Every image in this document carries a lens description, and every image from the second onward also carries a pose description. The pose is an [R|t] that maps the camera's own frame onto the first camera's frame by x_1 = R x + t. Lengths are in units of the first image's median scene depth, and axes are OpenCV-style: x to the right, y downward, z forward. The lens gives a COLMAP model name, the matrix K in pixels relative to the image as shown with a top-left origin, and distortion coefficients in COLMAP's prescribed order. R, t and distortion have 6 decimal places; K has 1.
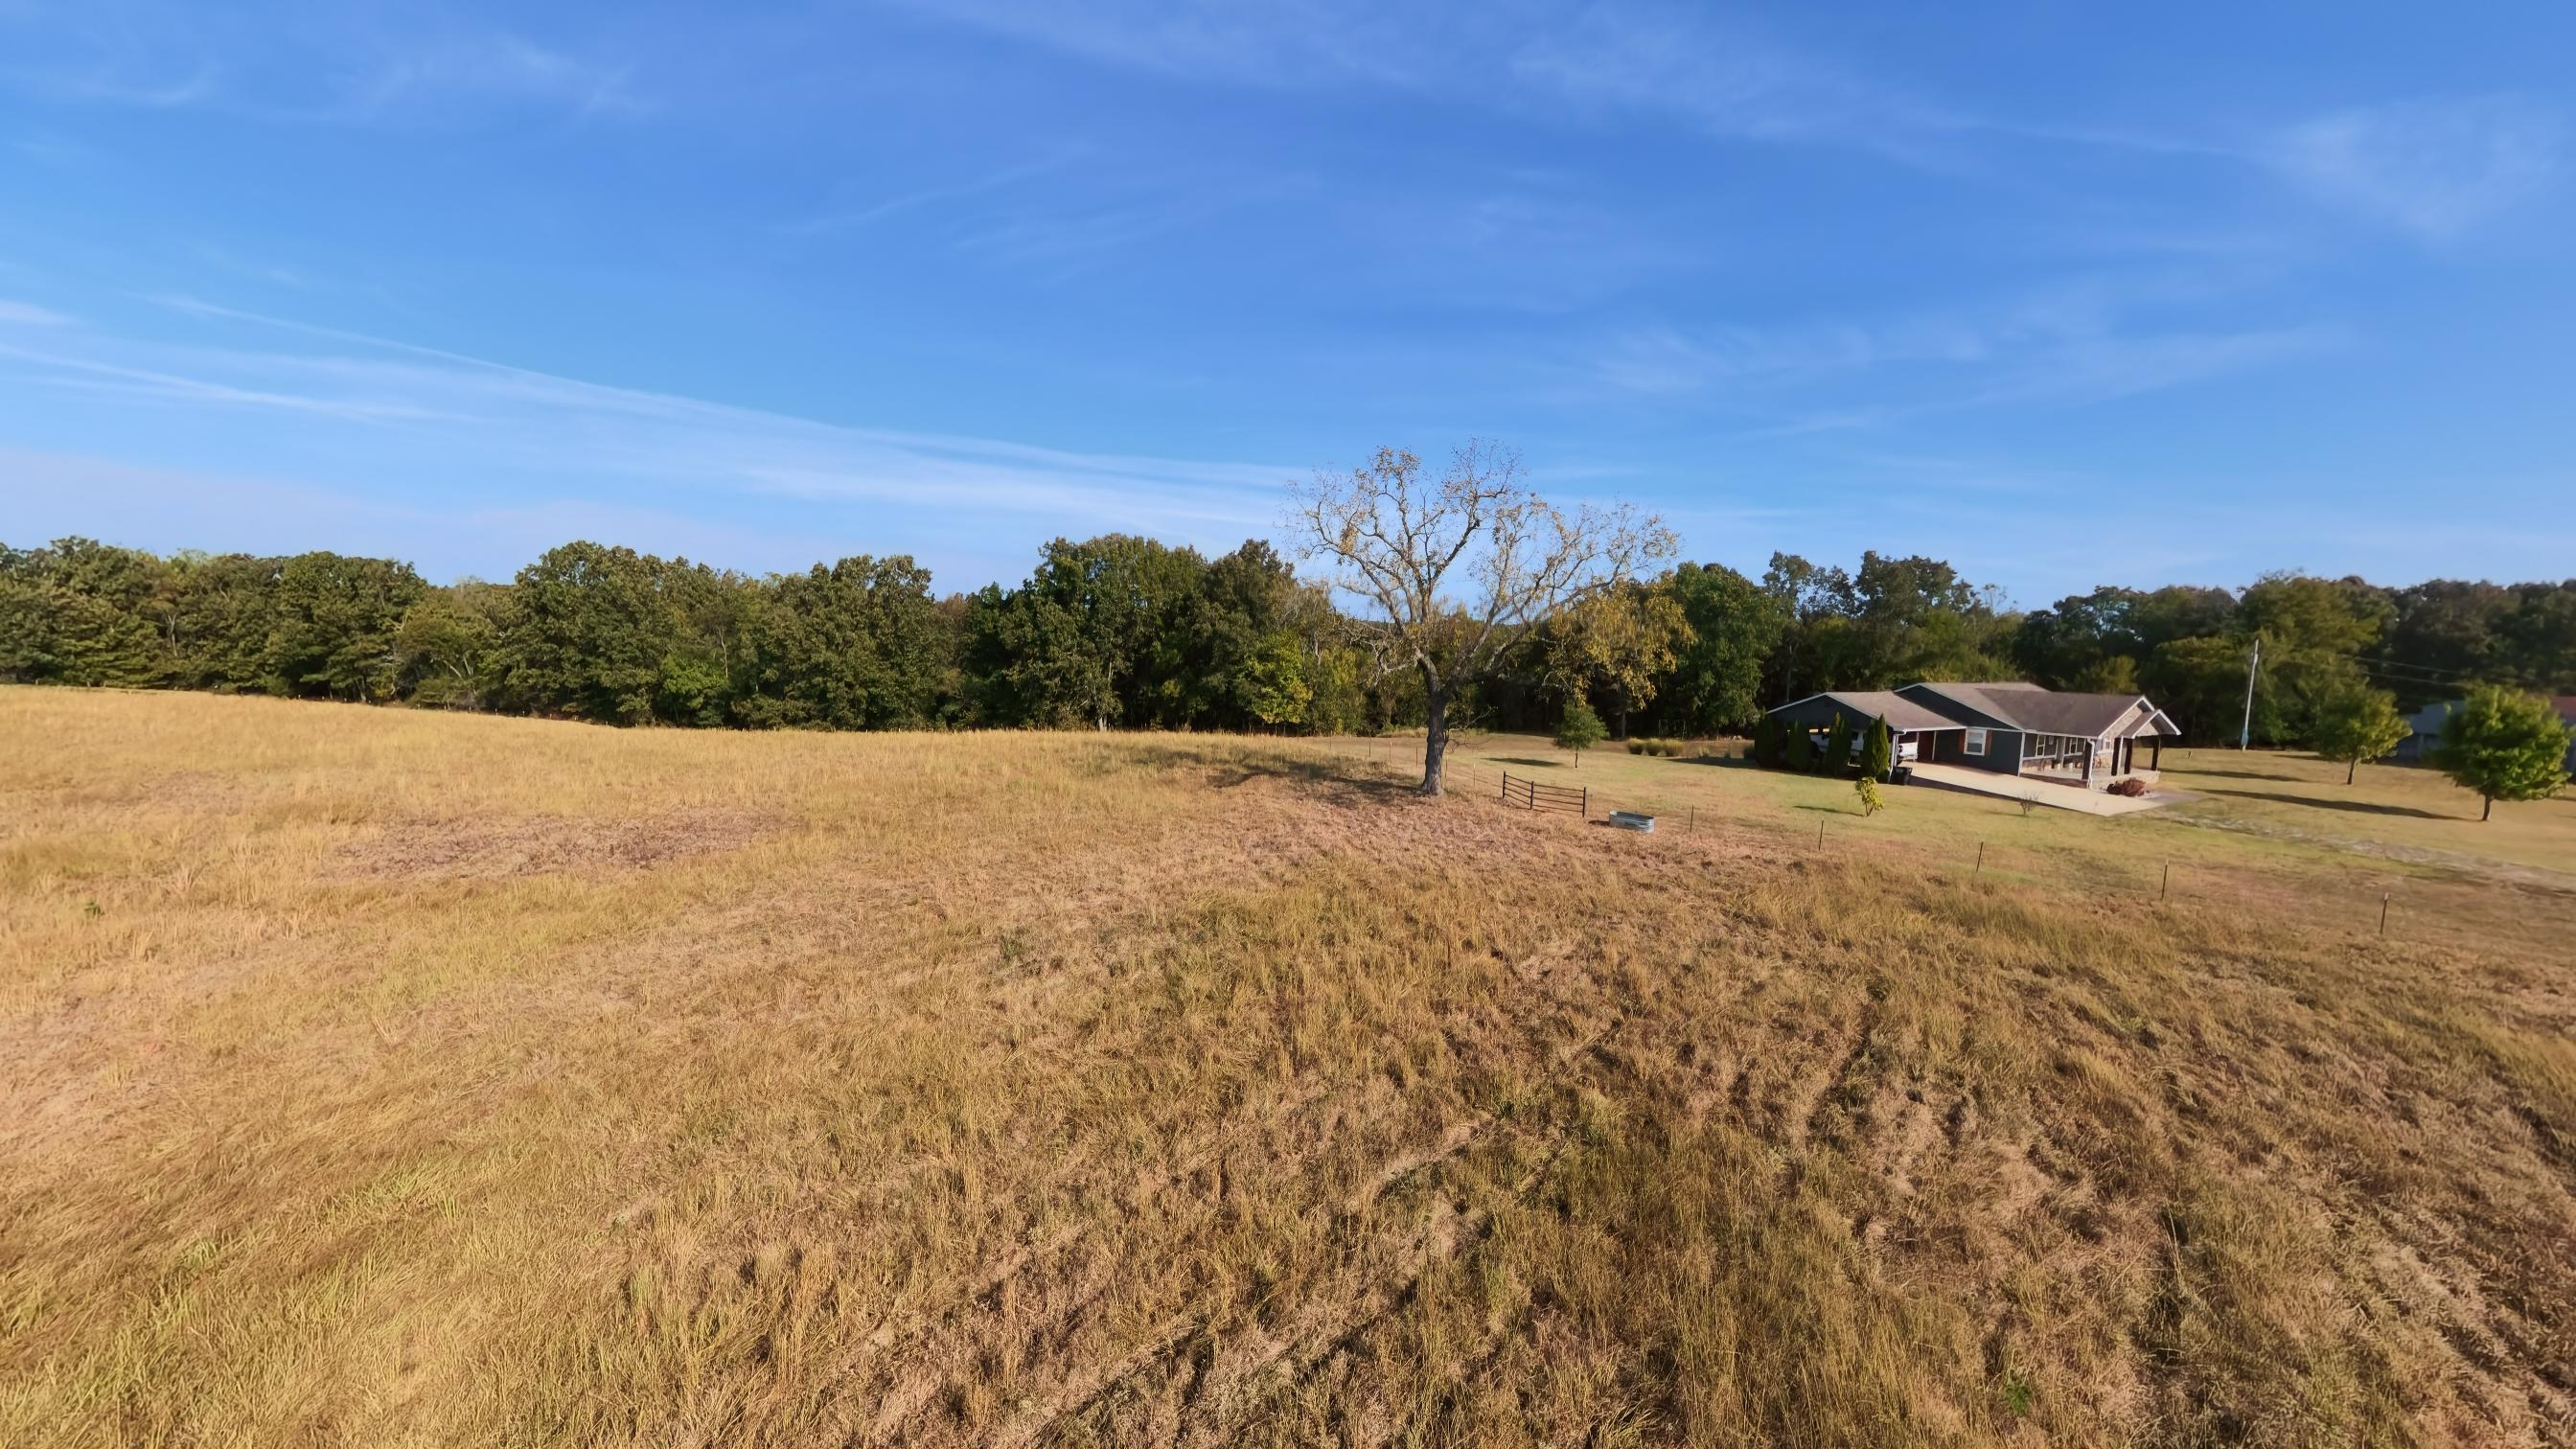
lens RADIAL K [[865.4, 0, 1288.6], [0, 865.4, 709.4], [0, 0, 1]] dist [-0.000814, 0.000003]
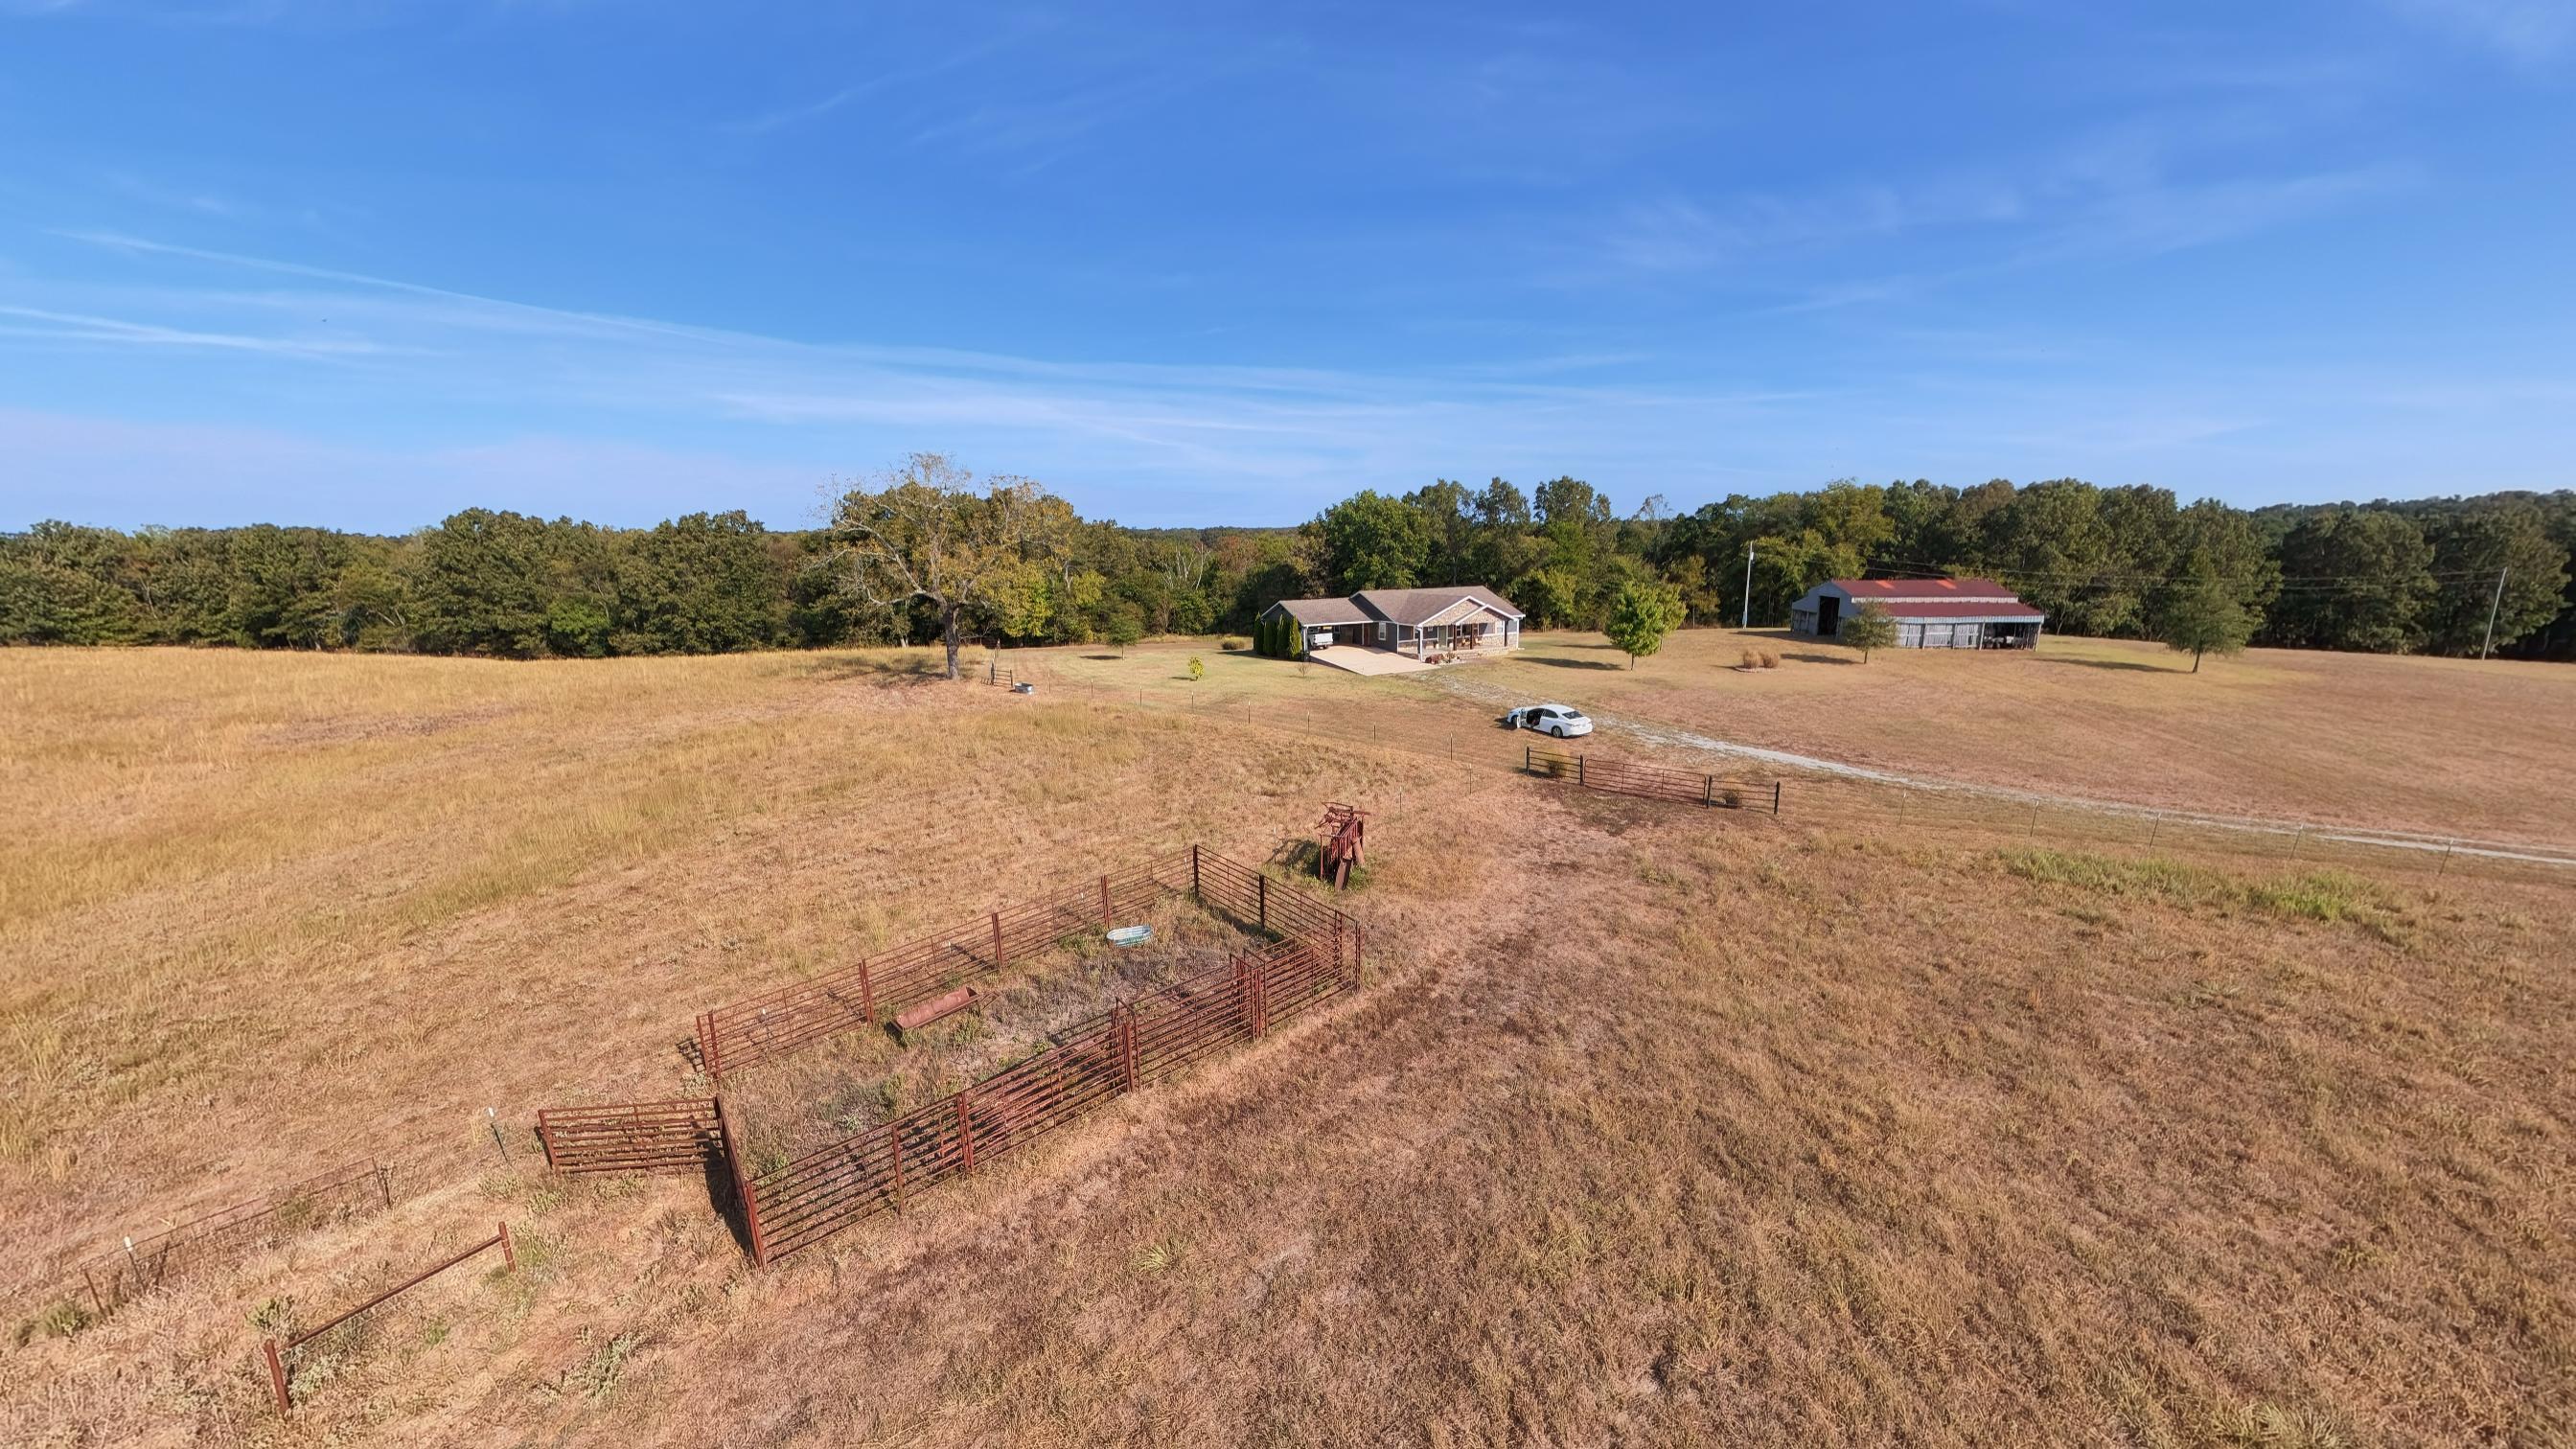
lens RADIAL K [[873.2, 0, 1293.9], [0, 873.2, 716.9], [0, 0, 1]] dist [-0.000018, 0.000106]
pose [[0.999180, -0.040035, -0.006007, 0.318397], [0.040451, 0.993216, 0.109017, 0.007239], [0.001602, -0.109171, 0.994022, -0.235539]]
